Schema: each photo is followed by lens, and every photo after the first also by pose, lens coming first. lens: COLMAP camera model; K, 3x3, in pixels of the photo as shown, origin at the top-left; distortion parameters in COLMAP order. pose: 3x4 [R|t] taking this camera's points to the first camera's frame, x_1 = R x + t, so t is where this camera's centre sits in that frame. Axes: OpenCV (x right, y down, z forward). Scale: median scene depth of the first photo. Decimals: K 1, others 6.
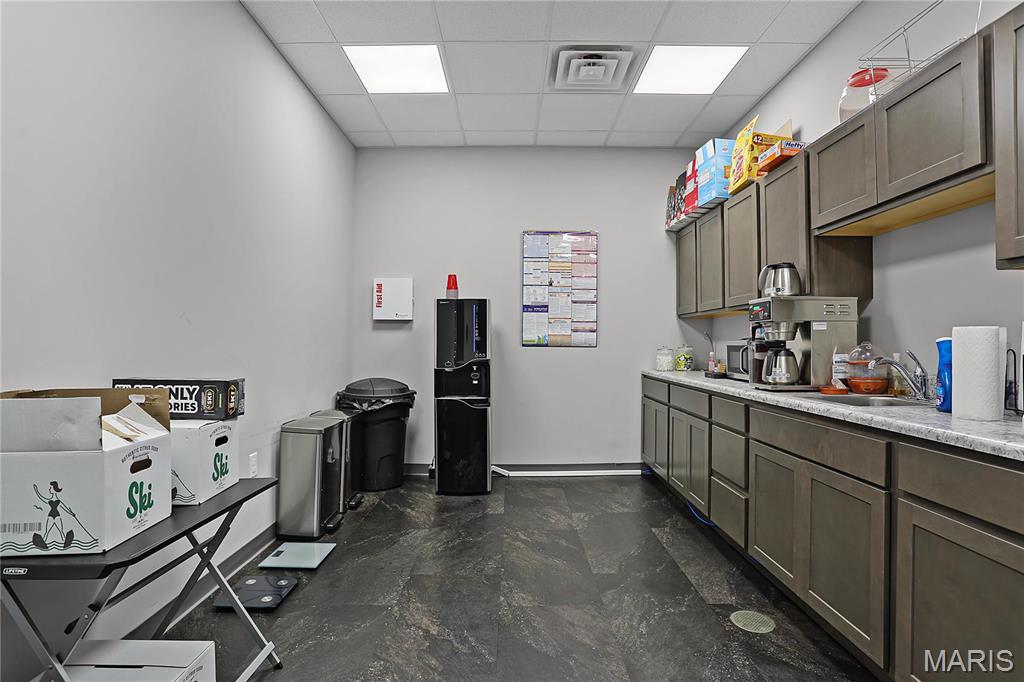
lens RADIAL K [[507.3, 0, 509.6], [0, 507.3, 339.8], [0, 0, 1]] dist [-0.041133, 0.013474]
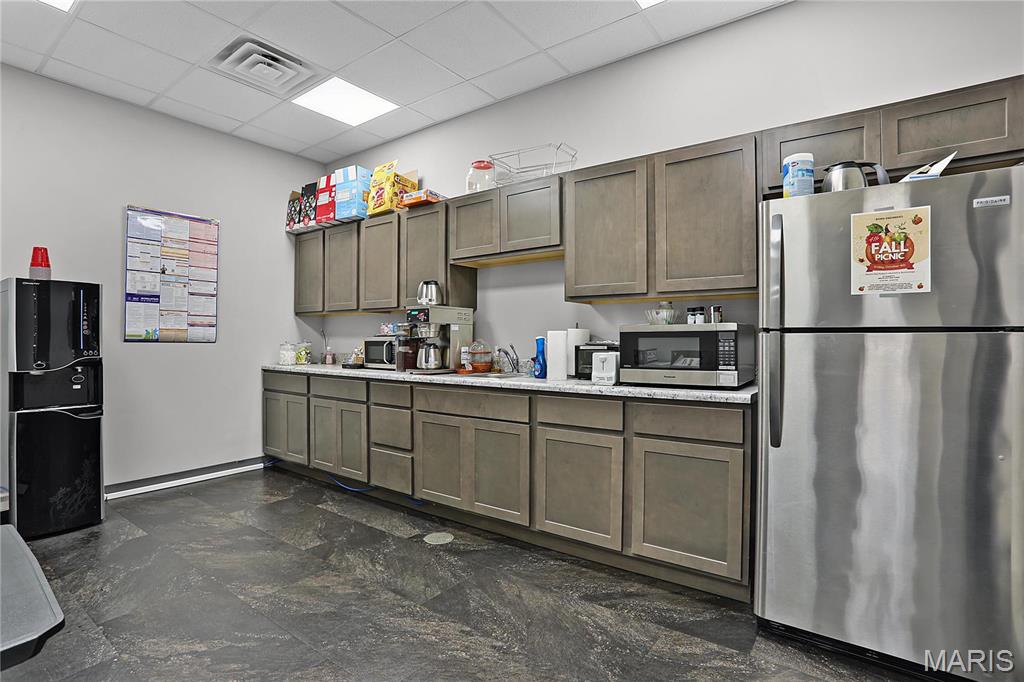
lens RADIAL K [[507.3, 0, 507.8], [0, 507.3, 340.9], [0, 0, 1]] dist [-0.041133, 0.013474]
pose [[0.603896, -0.000029, 0.797063, -0.335424], [-0.009004, 0.999936, 0.006859, -0.000506], [-0.797012, -0.011319, 0.603857, -0.002746]]
